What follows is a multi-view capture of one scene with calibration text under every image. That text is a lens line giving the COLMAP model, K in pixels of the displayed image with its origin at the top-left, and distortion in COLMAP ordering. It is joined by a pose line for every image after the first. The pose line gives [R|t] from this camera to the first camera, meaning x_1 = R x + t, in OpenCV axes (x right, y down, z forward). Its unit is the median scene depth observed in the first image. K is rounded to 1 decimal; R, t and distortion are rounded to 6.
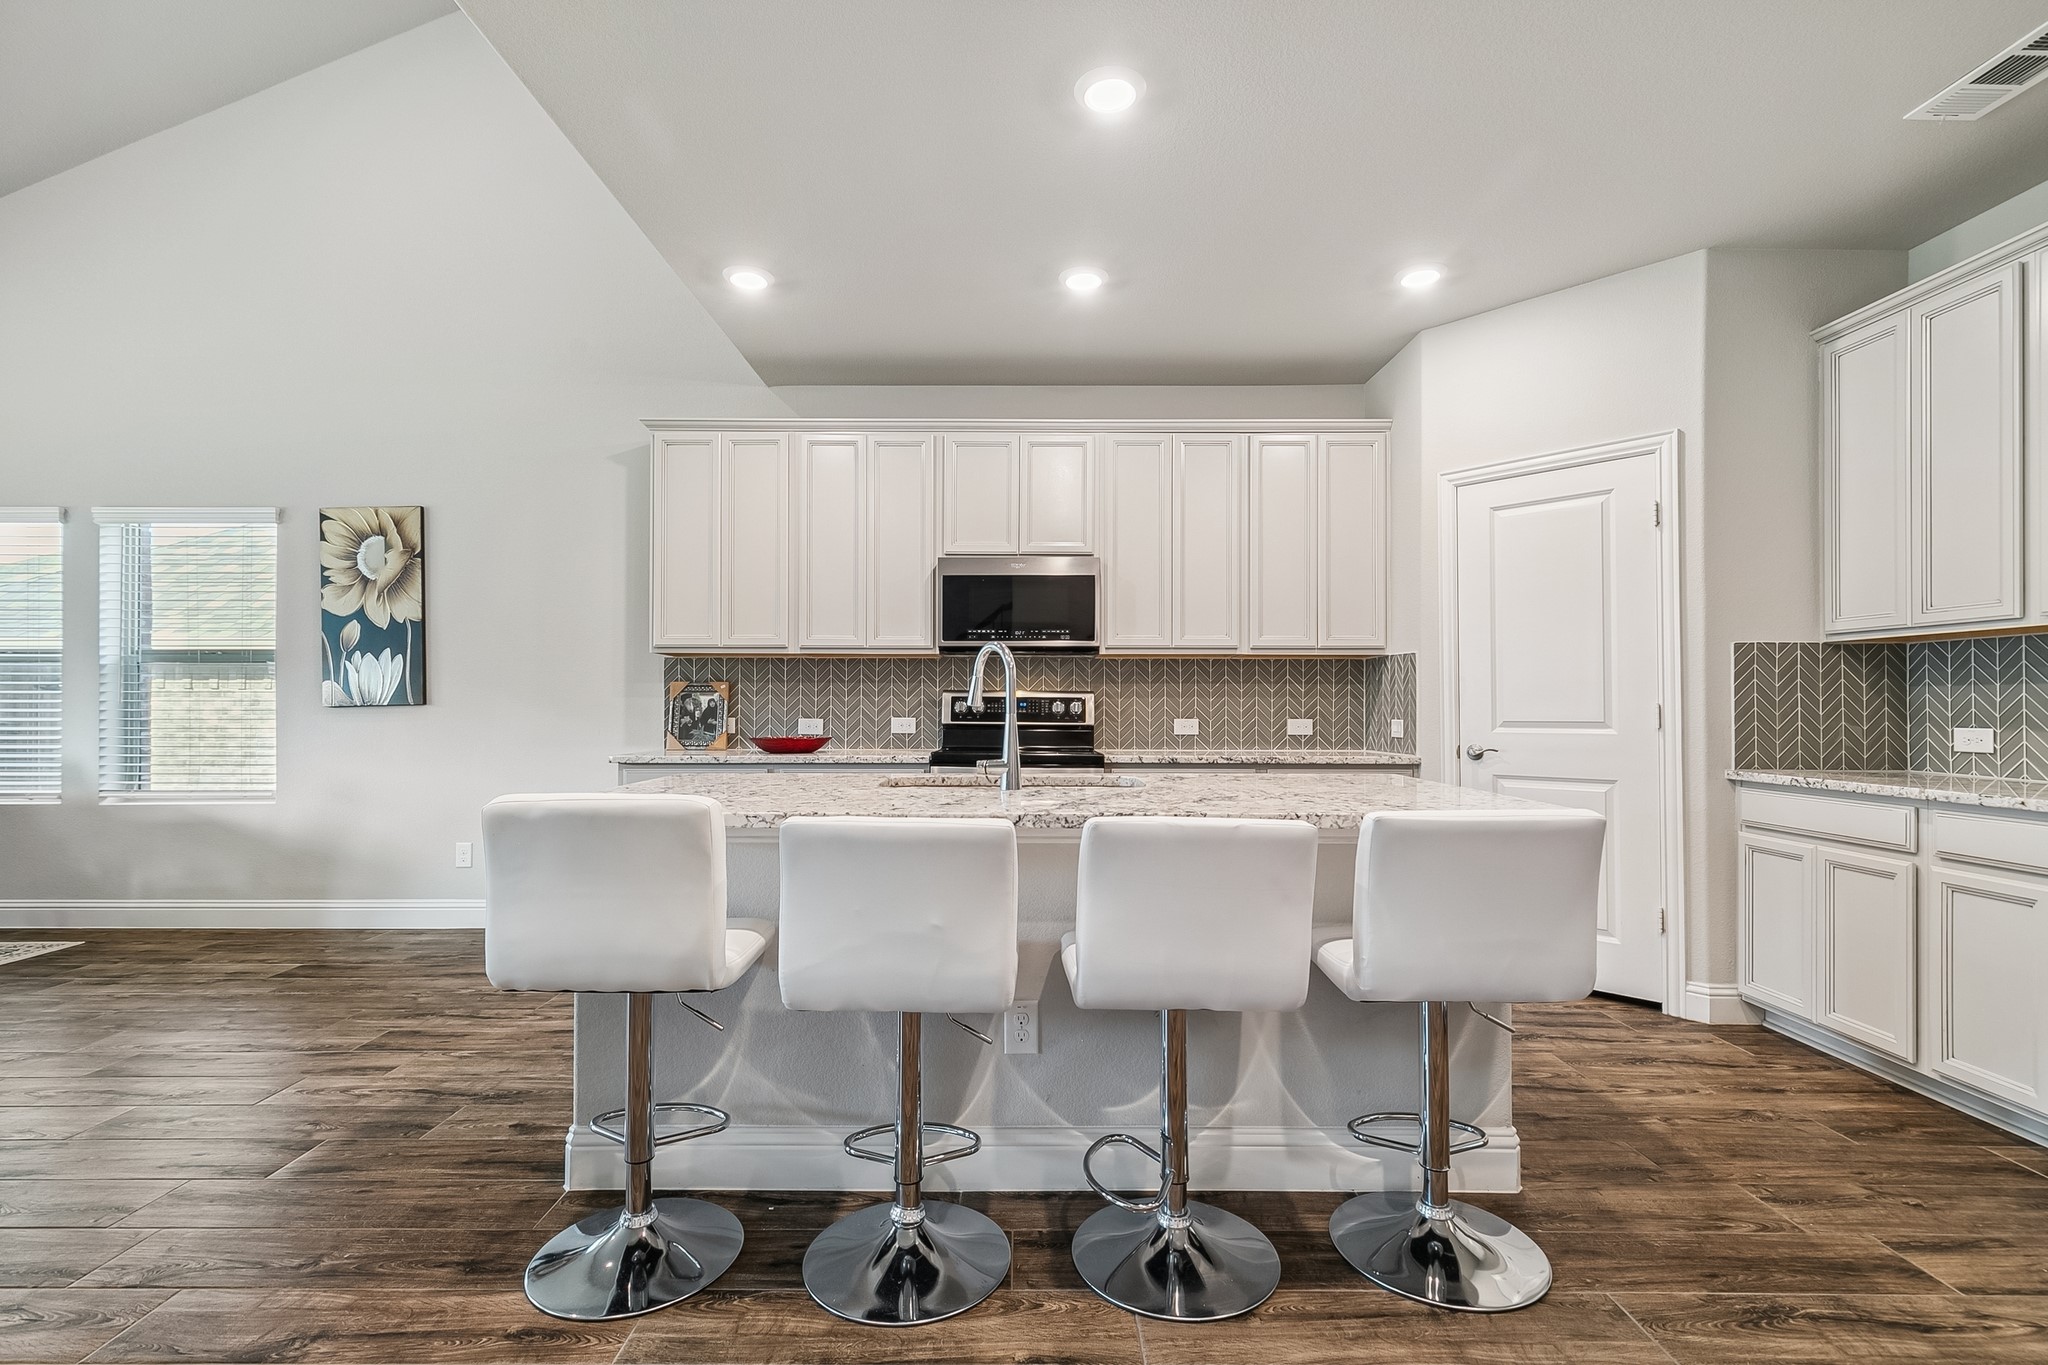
lens RADIAL K [[932.0, 0, 1017.4], [0, 932.0, 693.4], [0, 0, 1]] dist [0.010252, -0.000743]
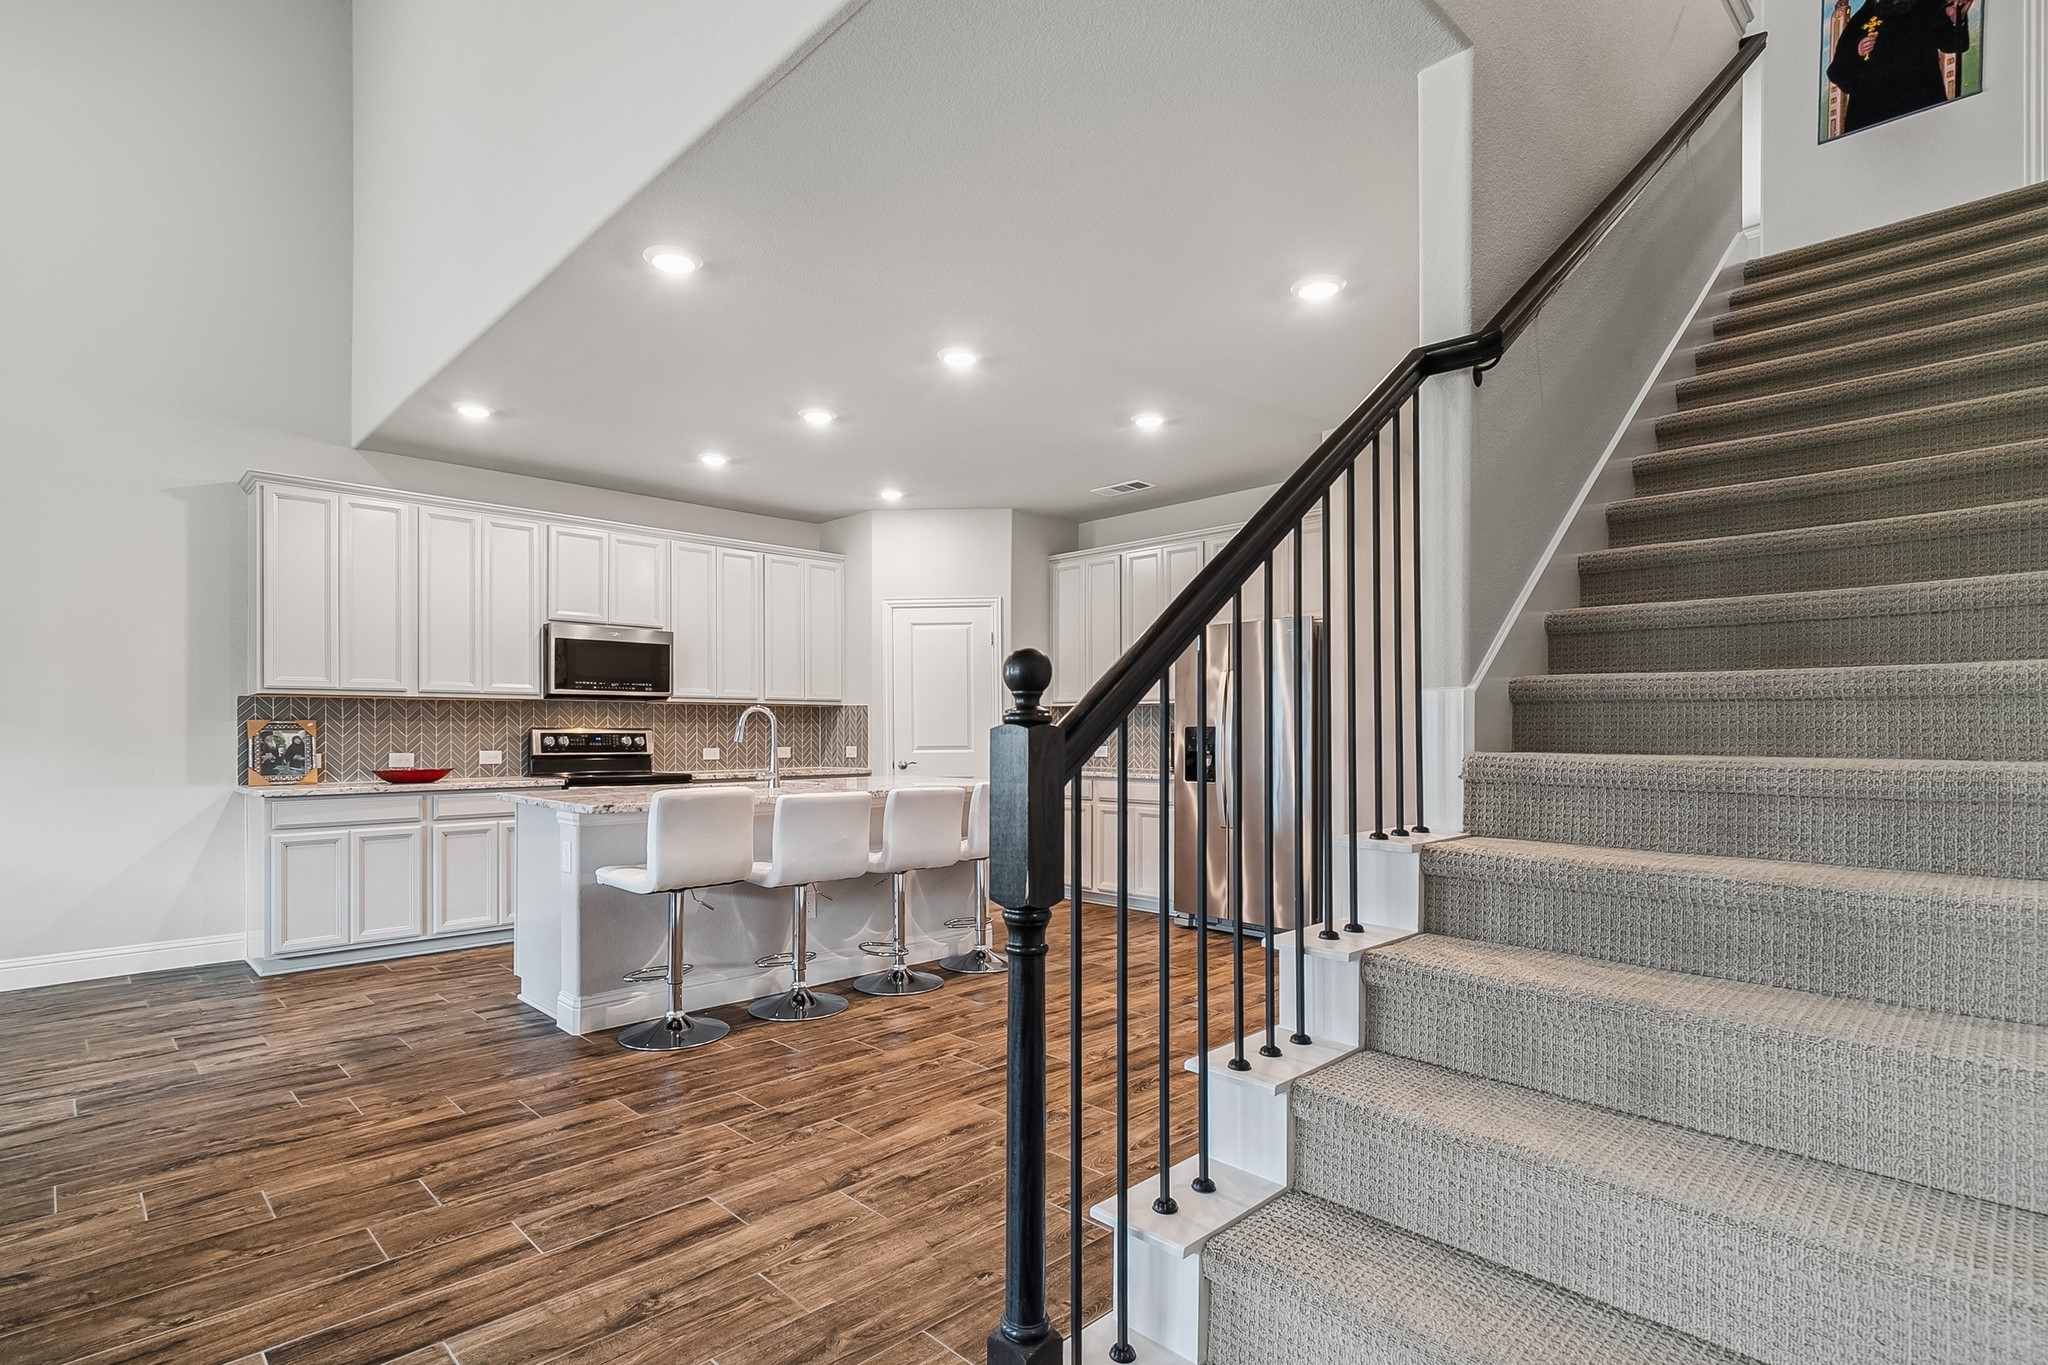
lens RADIAL K [[998.6, 0, 1004.5], [0, 998.6, 719.6], [0, 0, 1]] dist [0.002831, 0.000148]
pose [[0.719159, 0.004462, 0.694831, -0.572183], [-0.004581, 0.999988, -0.001679, -0.015530], [-0.694830, -0.001975, 0.719171, -0.393739]]
